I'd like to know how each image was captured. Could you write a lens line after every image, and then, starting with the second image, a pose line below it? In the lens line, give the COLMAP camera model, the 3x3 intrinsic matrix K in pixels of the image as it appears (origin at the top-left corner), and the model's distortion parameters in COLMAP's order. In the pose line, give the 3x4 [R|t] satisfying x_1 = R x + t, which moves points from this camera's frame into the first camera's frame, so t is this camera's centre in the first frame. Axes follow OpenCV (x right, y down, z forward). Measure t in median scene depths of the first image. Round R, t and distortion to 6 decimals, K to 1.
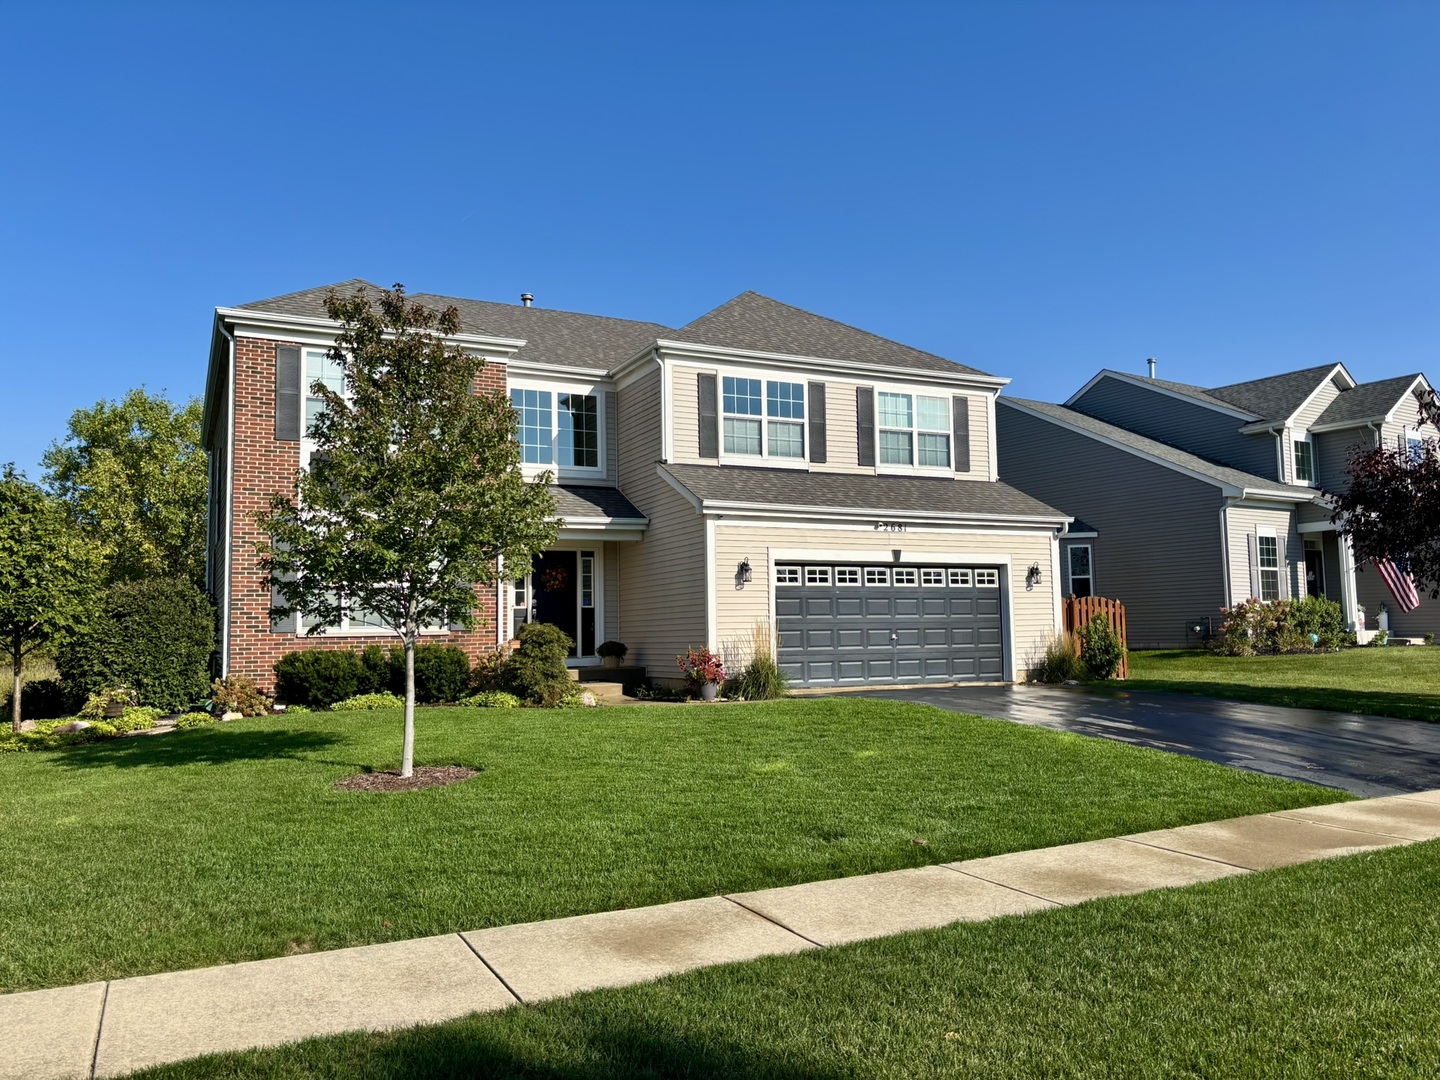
lens RADIAL K [[1088.1, 0, 710.1], [0, 1088.1, 527.8], [0, 0, 1]] dist [0.011798, -0.001157]
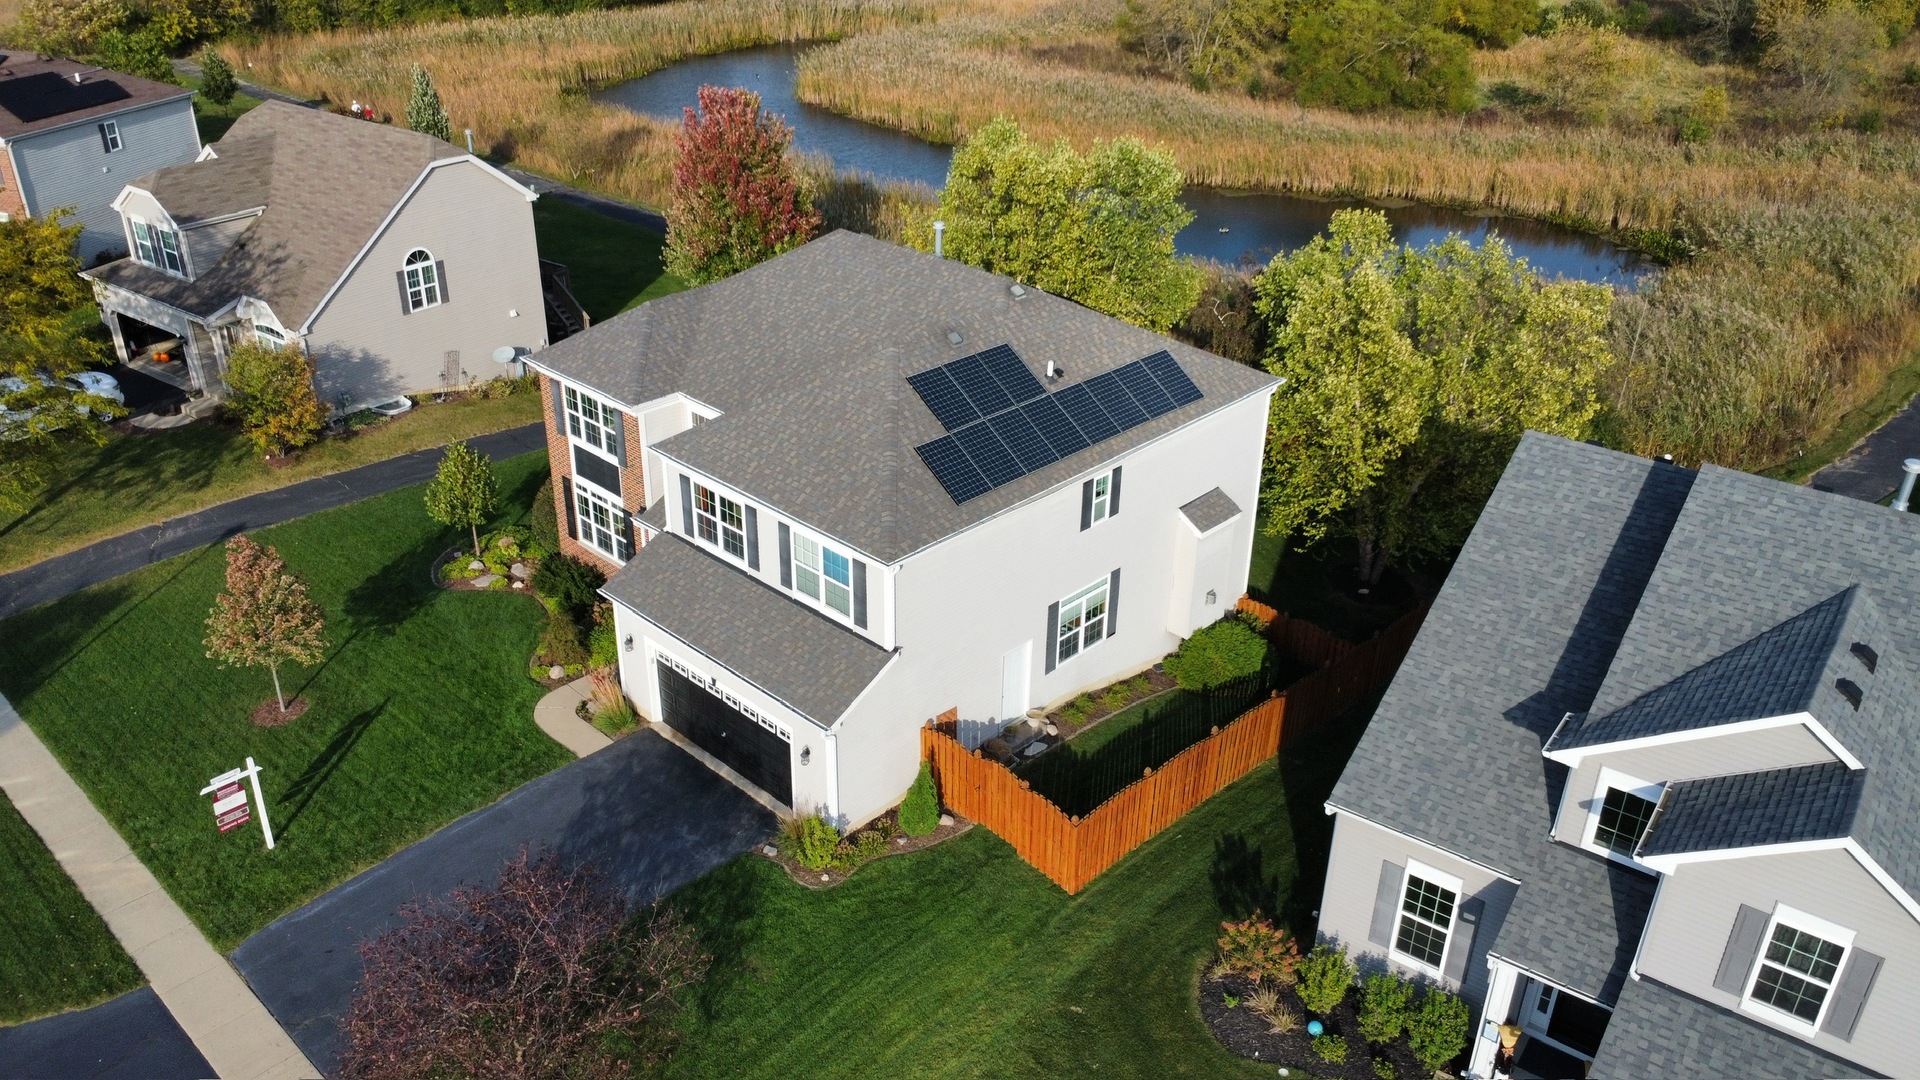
lens RADIAL K [[1456.8, 0, 957.3], [0, 1456.8, 543.5], [0, 0, 1]] dist [0.001320, 0.003858]
pose [[0.351115, 0.454235, -0.818773, 1.385240], [0.067979, 0.859773, 0.506133, -0.826367], [0.933862, -0.233370, 0.271001, 0.767706]]
